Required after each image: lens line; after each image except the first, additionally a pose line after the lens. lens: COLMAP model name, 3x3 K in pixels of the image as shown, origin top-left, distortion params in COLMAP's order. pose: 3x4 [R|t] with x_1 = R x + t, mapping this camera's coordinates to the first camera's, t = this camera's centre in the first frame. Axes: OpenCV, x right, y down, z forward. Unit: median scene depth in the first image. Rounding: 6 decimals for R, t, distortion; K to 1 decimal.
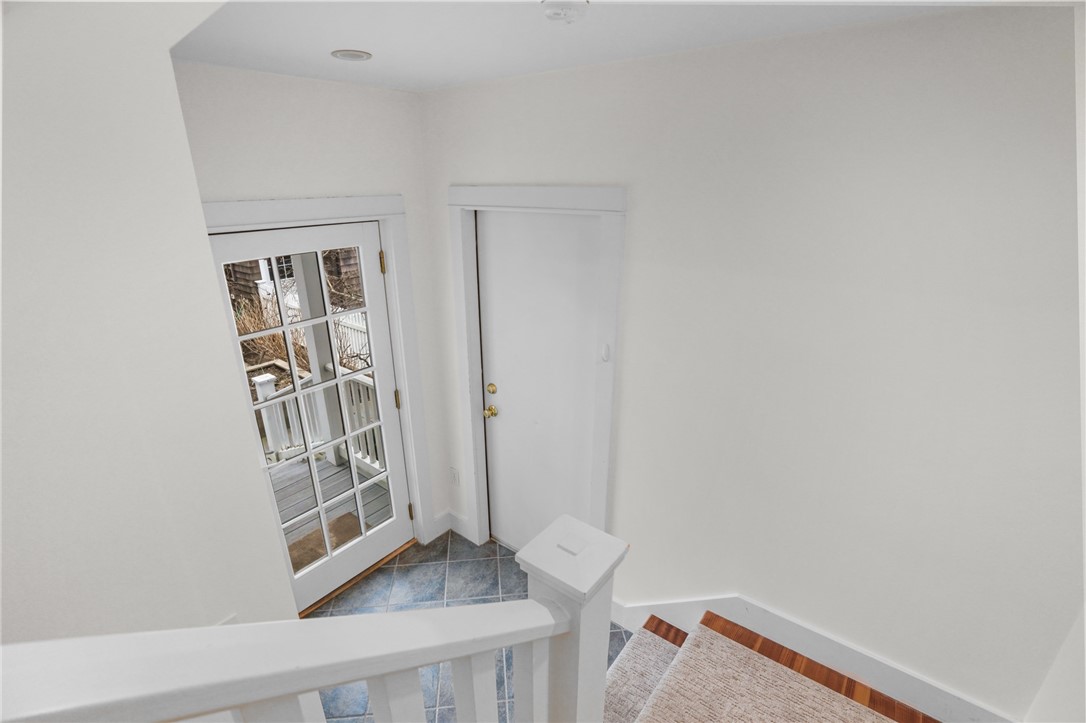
lens RADIAL K [[505.1, 0, 543.0], [0, 505.1, 363.7], [0, 0, 1]] dist [-0.058010, 0.020431]
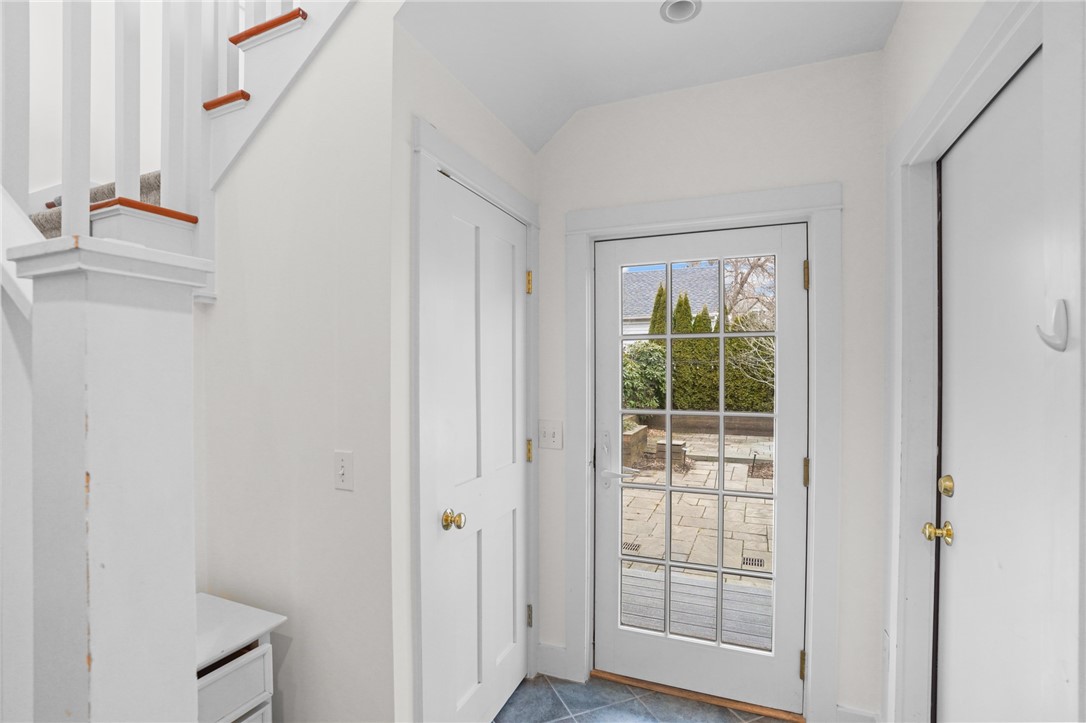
lens RADIAL K [[505.1, 0, 543.1], [0, 505.1, 369.0], [0, 0, 1]] dist [-0.058010, 0.020431]
pose [[0.257749, -0.000407, -0.966212, 0.276248], [-0.337259, 0.937065, -0.090363, 0.122655], [0.905440, 0.349155, 0.241390, 0.463793]]
